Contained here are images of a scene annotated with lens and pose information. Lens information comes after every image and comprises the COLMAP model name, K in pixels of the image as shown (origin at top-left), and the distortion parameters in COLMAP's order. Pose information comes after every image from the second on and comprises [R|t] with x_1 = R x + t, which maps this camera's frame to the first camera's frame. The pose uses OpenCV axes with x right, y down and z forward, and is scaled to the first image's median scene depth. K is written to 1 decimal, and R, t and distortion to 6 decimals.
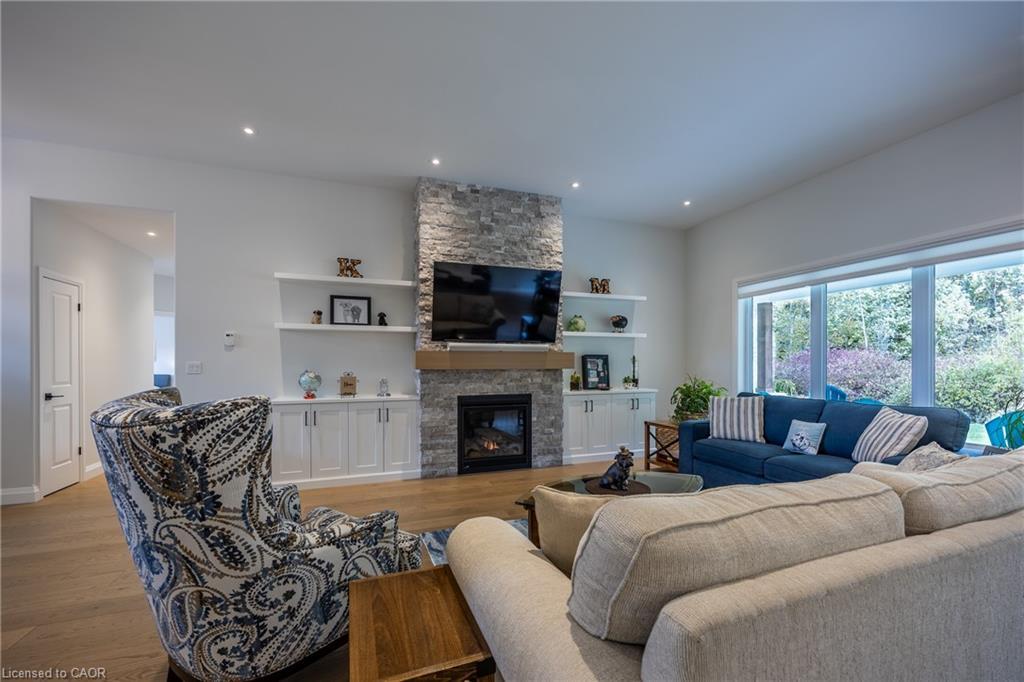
lens RADIAL K [[393.6, 0, 507.0], [0, 393.6, 363.0], [0, 0, 1]] dist [0.001712, 0.000031]
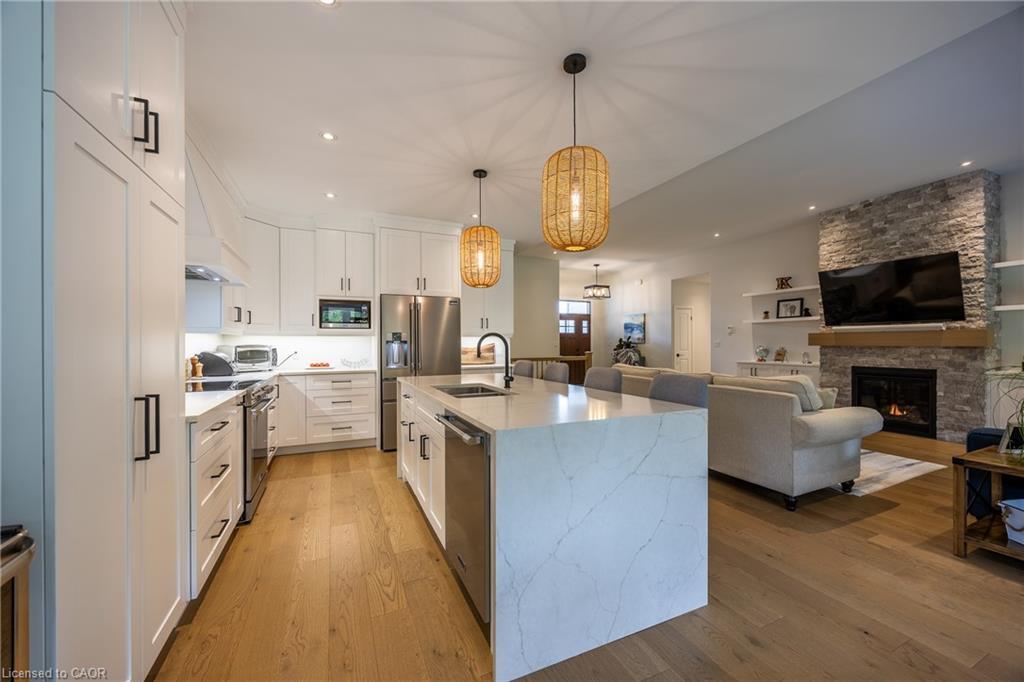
lens RADIAL K [[393.6, 0, 513.4], [0, 393.6, 343.7], [0, 0, 1]] dist [0.001712, 0.000031]
pose [[0.094403, 0.001108, -0.995533, 1.065541], [0.004094, 0.999990, 0.001501, 0.002010], [0.995526, -0.004218, 0.094397, -0.252224]]
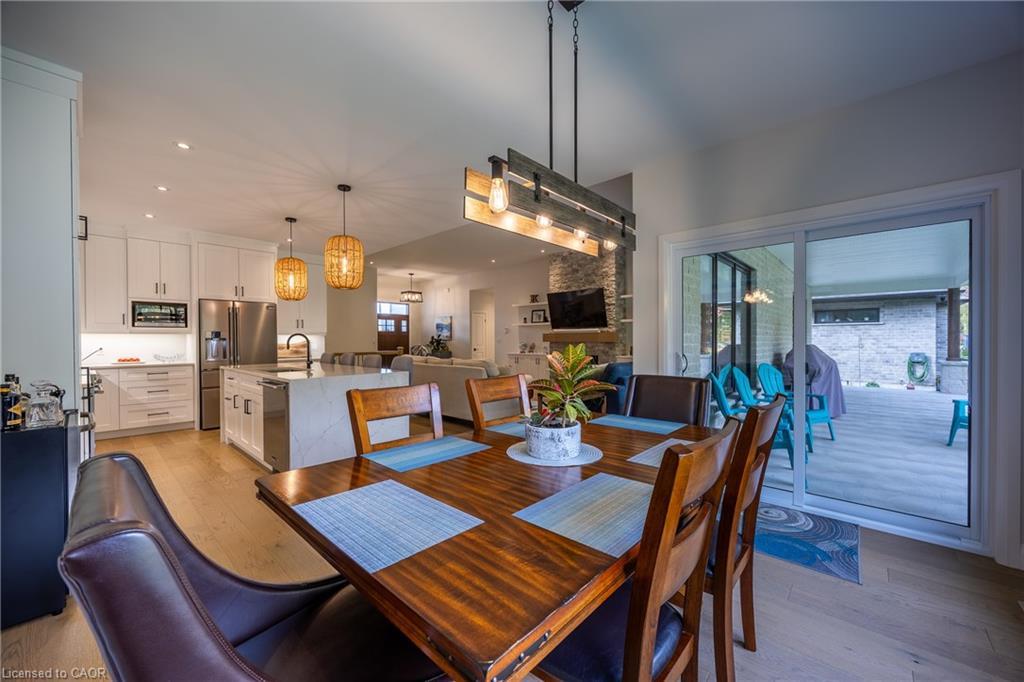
lens RADIAL K [[393.6, 0, 511.1], [0, 393.6, 343.7], [0, 0, 1]] dist [0.001712, 0.000031]
pose [[0.468151, 0.007823, -0.883614, 1.551117], [0.003450, 0.999937, 0.010681, 0.002117], [0.883642, -0.008049, 0.468094, -0.216378]]
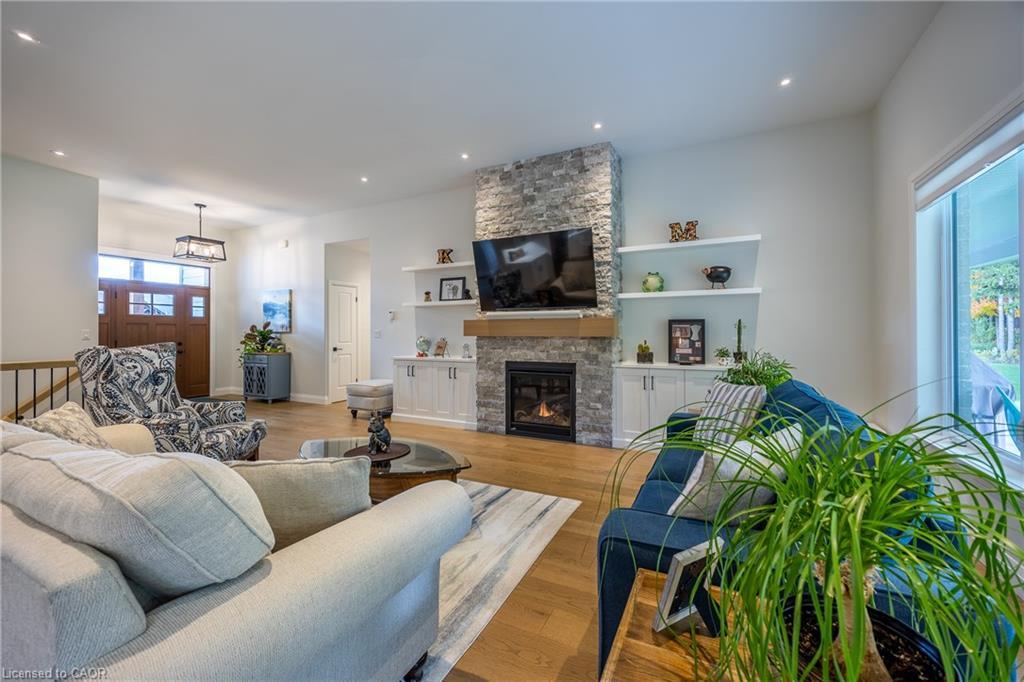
lens RADIAL K [[393.6, 0, 542.2], [0, 393.6, 327.2], [0, 0, 1]] dist [0.001712, 0.000031]
pose [[0.720782, -0.008180, -0.693114, 0.682794], [0.003092, 0.999958, -0.008585, 0.000728], [0.693155, 0.004045, 0.720777, 0.285863]]
